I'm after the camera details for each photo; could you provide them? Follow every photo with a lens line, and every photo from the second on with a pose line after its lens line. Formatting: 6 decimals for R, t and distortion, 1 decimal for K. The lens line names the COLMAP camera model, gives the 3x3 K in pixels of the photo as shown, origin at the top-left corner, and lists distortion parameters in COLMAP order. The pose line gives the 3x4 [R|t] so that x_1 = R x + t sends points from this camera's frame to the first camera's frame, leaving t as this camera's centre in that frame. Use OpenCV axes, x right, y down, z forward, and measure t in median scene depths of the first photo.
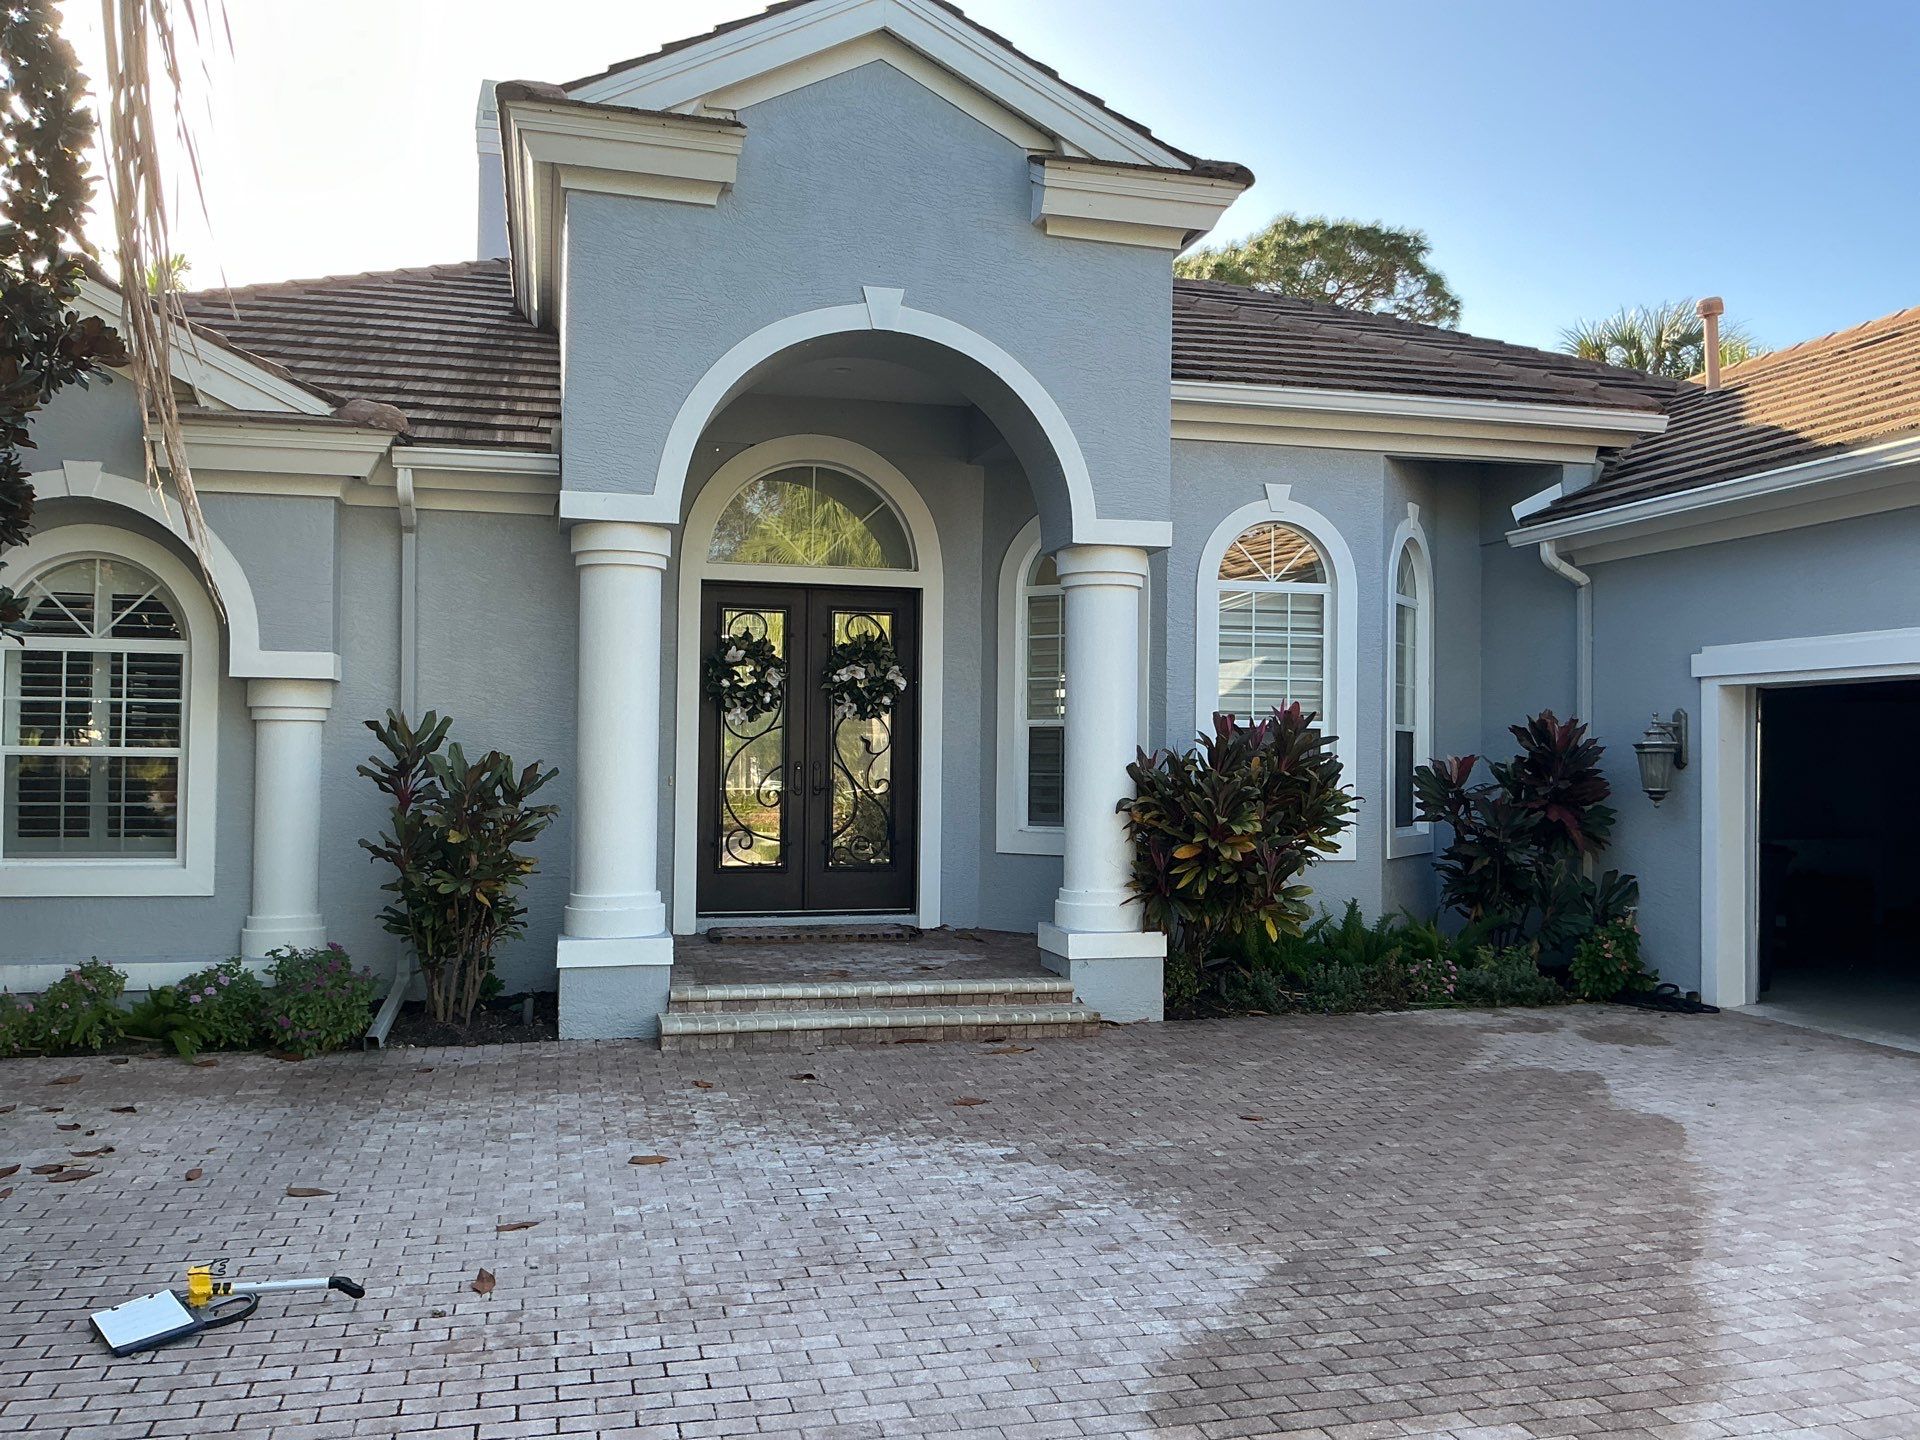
lens RADIAL K [[1567.2, 0, 963.9], [0, 1567.2, 727.5], [0, 0, 1]] dist [0.002166, -0.044333]
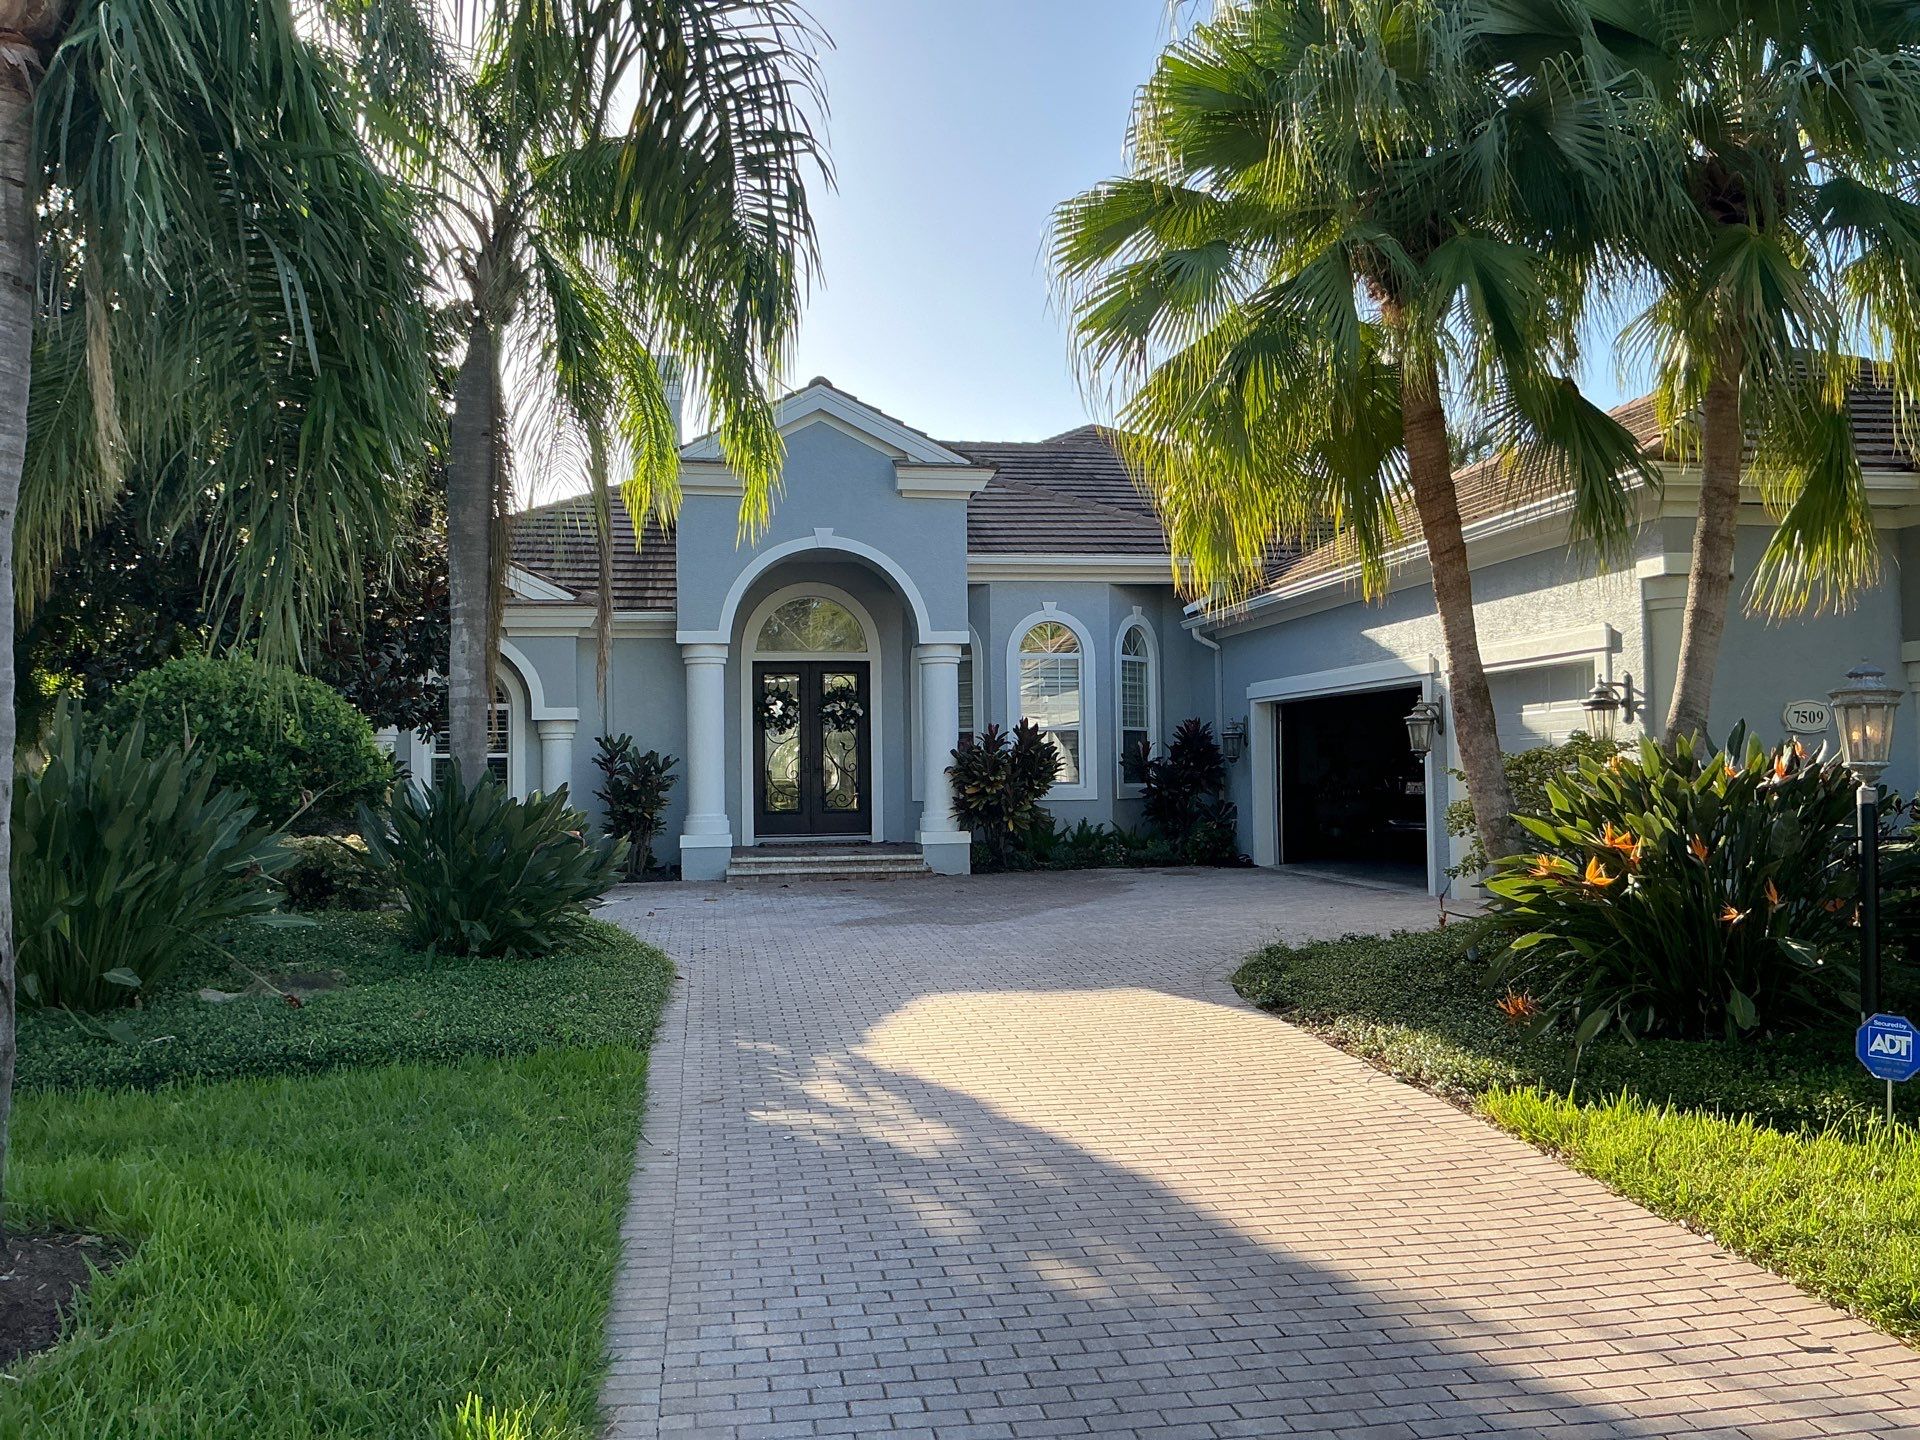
lens RADIAL K [[1567.2, 0, 957.9], [0, 1567.2, 713.3], [0, 0, 1]] dist [0.002166, -0.044333]
pose [[0.995446, -0.027398, -0.091307, 0.298959], [0.025953, 0.999519, -0.016975, 0.010234], [0.091728, 0.014528, 0.995678, -1.034515]]
